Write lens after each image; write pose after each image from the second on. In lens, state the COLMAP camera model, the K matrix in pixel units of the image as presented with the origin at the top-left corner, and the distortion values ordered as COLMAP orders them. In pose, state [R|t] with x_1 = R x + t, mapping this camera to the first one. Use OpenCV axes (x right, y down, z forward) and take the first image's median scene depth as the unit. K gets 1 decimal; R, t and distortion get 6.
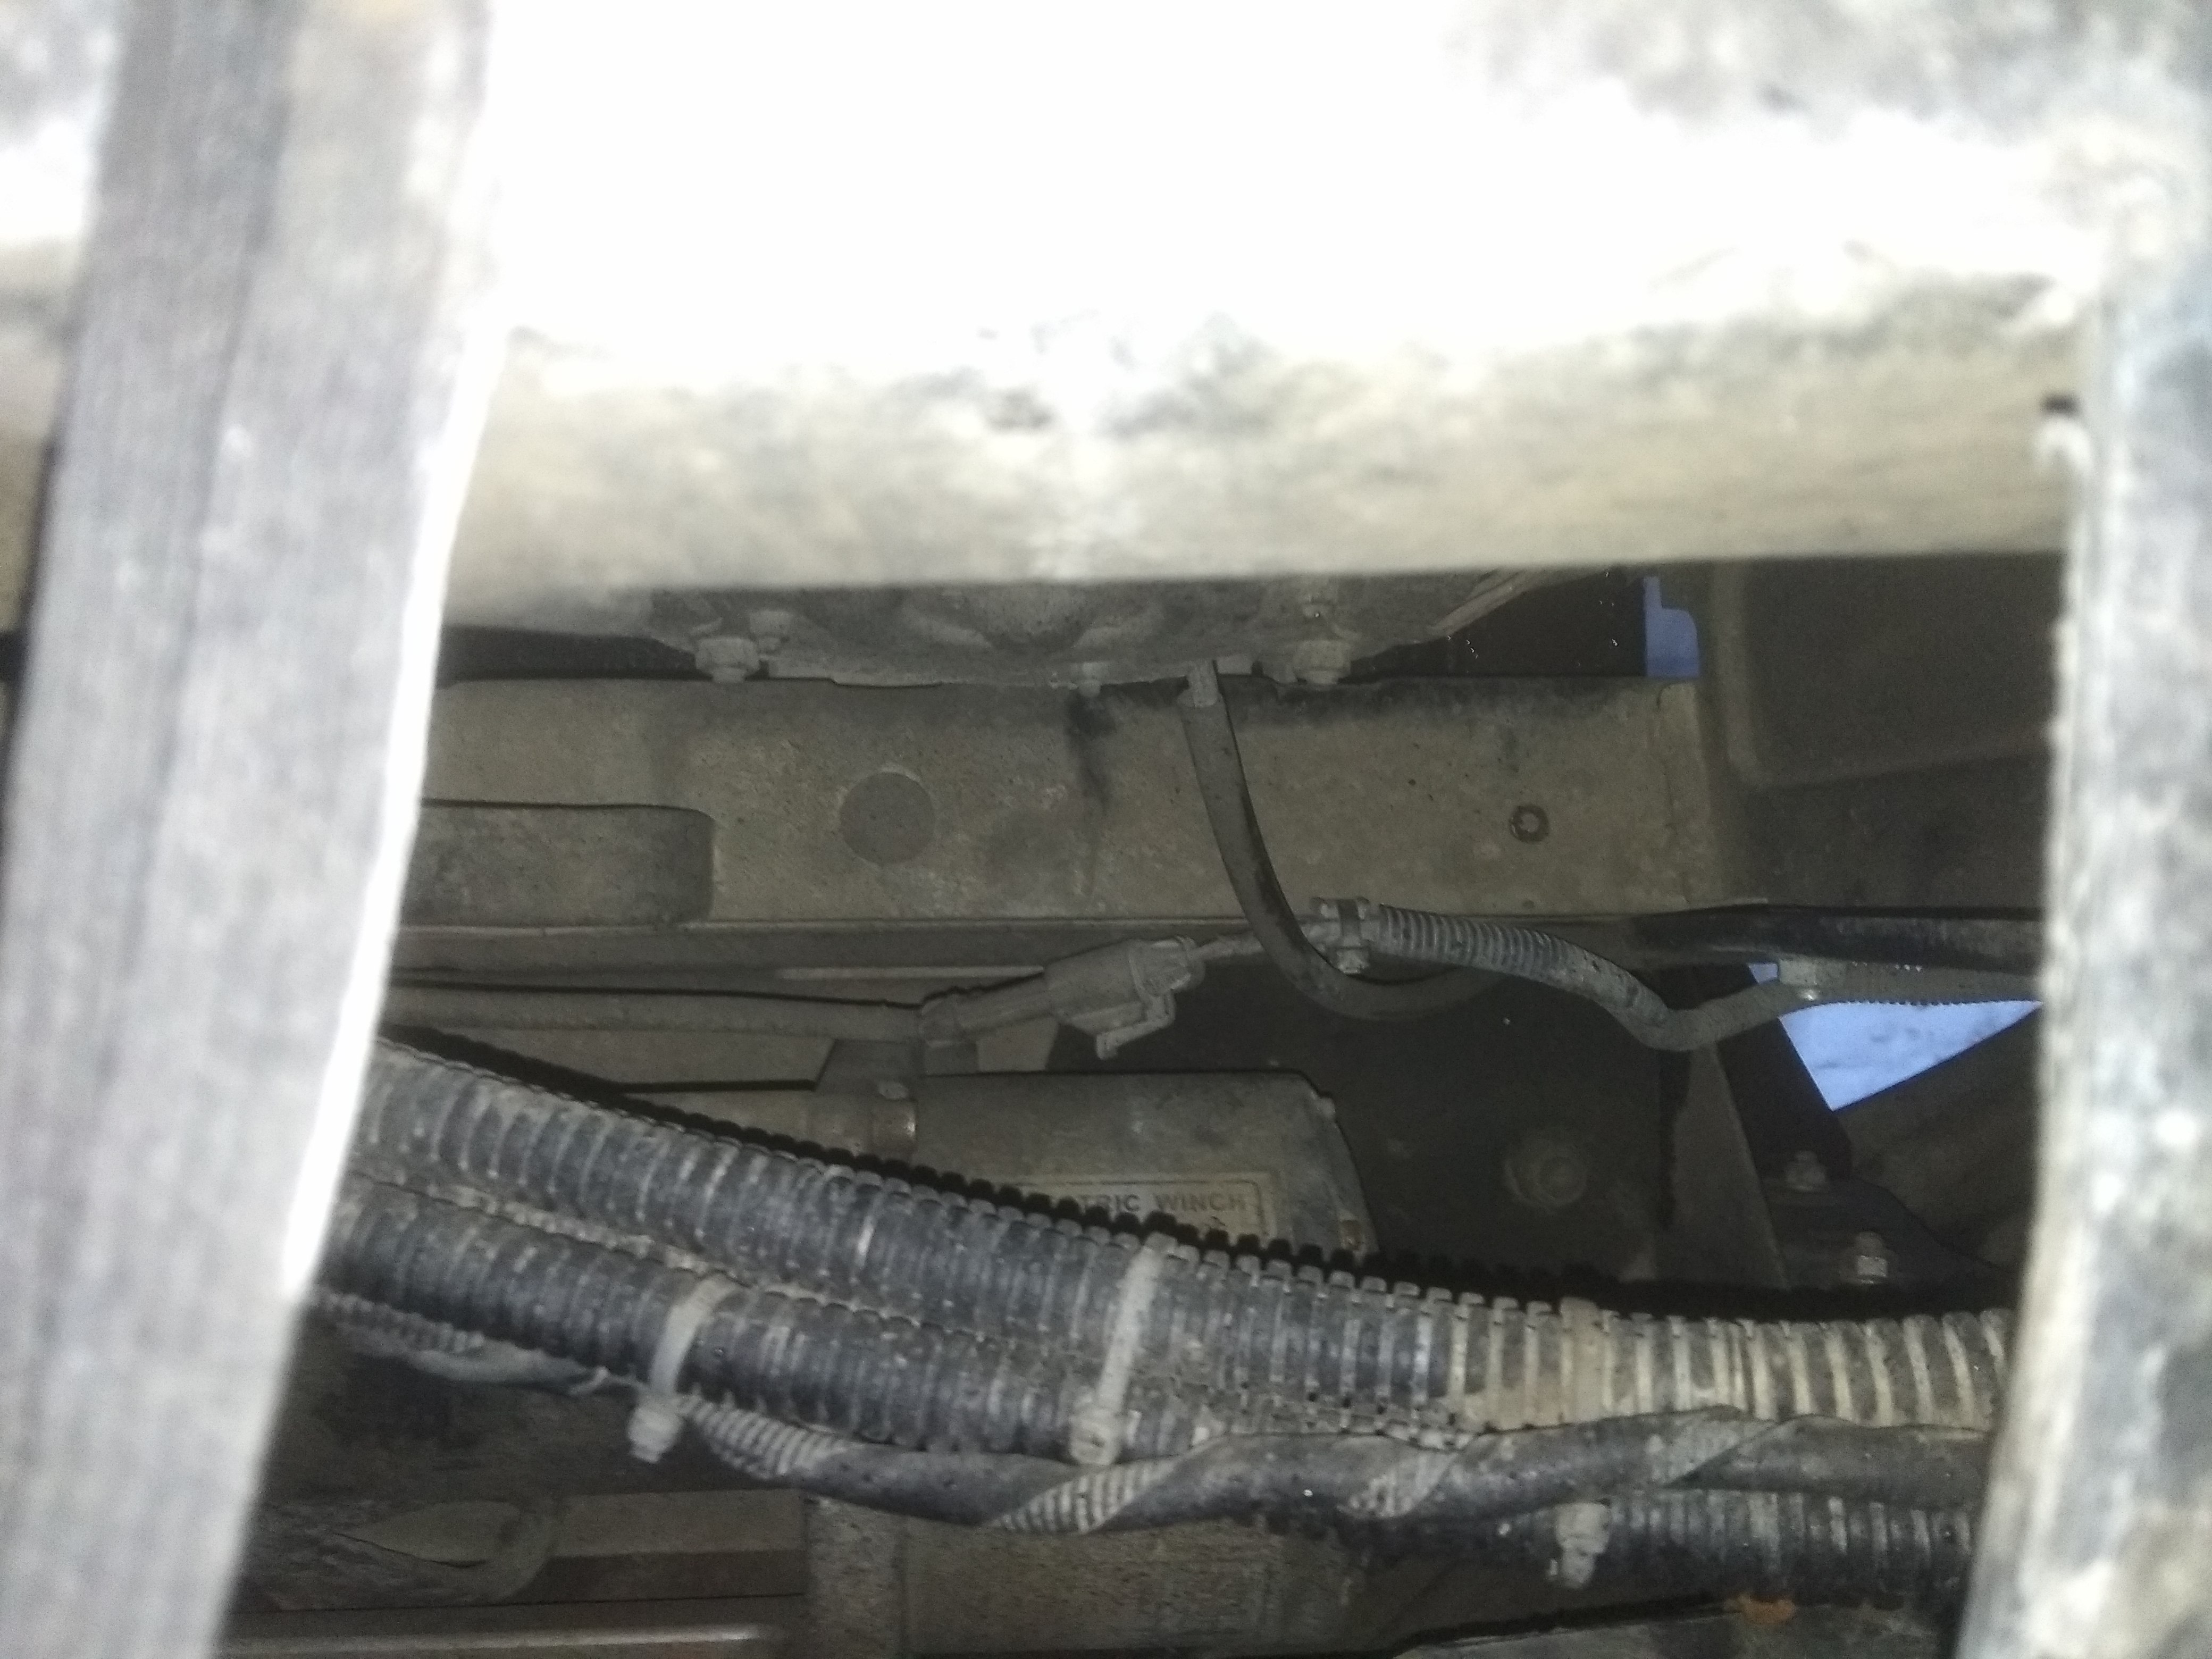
lens RADIAL K [[1731.3, 0, 1169.2], [0, 1731.3, 822.9], [0, 0, 1]] dist [0.075454, -0.131783]
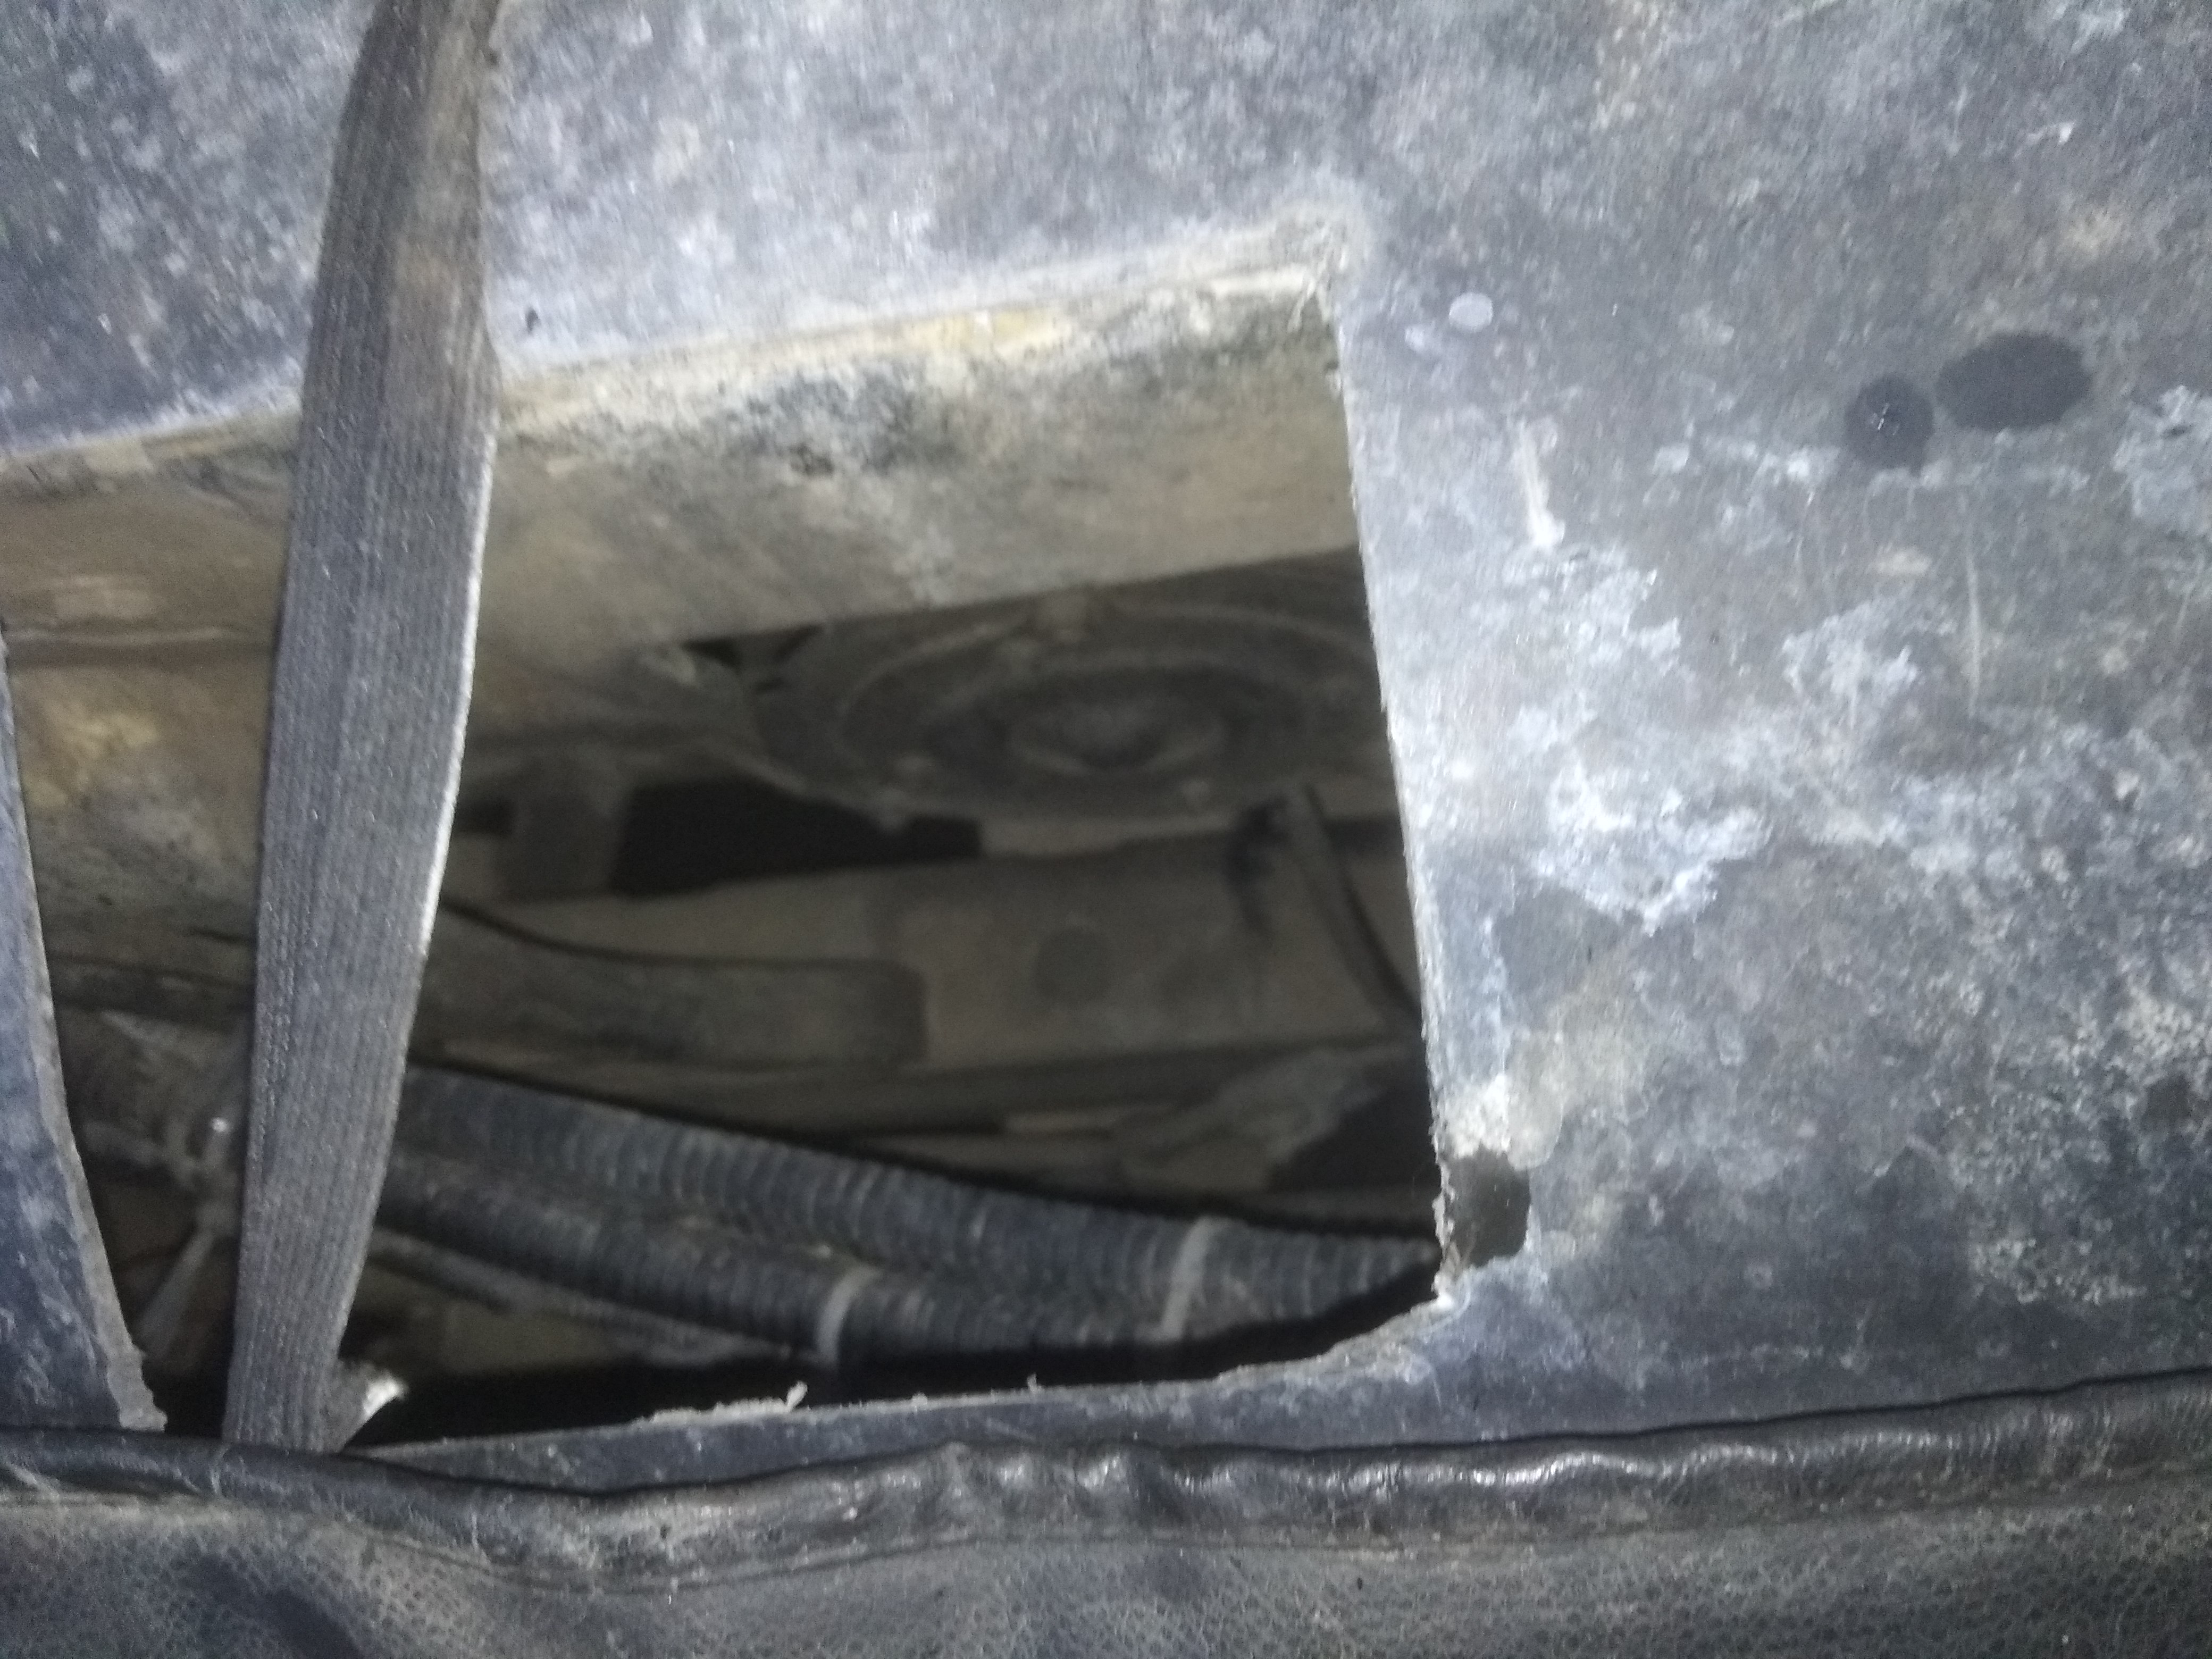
lens RADIAL K [[1731.3, 0, 1169.2], [0, 1731.3, 822.9], [0, 0, 1]] dist [0.075454, -0.131783]
pose [[0.981380, -0.097846, -0.165289, 0.191314], [0.073814, 0.986564, -0.145752, 0.148588], [0.177329, 0.130838, 0.975416, -0.217547]]
